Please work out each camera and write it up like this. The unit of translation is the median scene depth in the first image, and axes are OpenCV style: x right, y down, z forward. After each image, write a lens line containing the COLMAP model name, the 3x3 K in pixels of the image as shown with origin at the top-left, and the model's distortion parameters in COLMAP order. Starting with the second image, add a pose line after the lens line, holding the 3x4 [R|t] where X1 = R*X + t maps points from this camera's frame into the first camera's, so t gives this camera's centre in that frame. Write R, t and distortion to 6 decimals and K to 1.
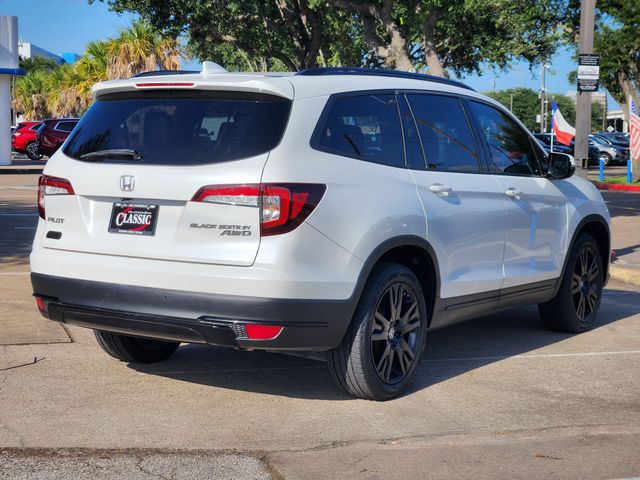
lens RADIAL K [[1266.3, 0, 306.6], [0, 1266.3, 238.4], [0, 0, 1]] dist [-0.446297, 3.873988]
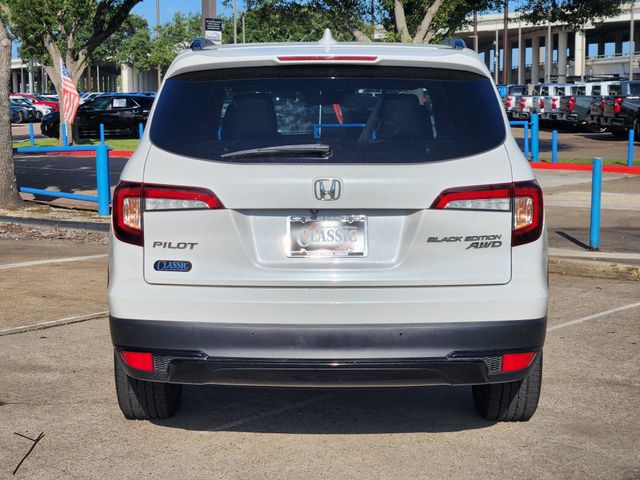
lens RADIAL K [[1266.3, 0, 306.6], [0, 1266.3, 238.4], [0, 0, 1]] dist [-0.446297, 3.873988]
pose [[0.840676, -0.077163, 0.536013, -0.562708], [0.059969, 0.996974, 0.049466, -0.053180], [-0.538208, -0.009440, 0.842759, 0.368397]]
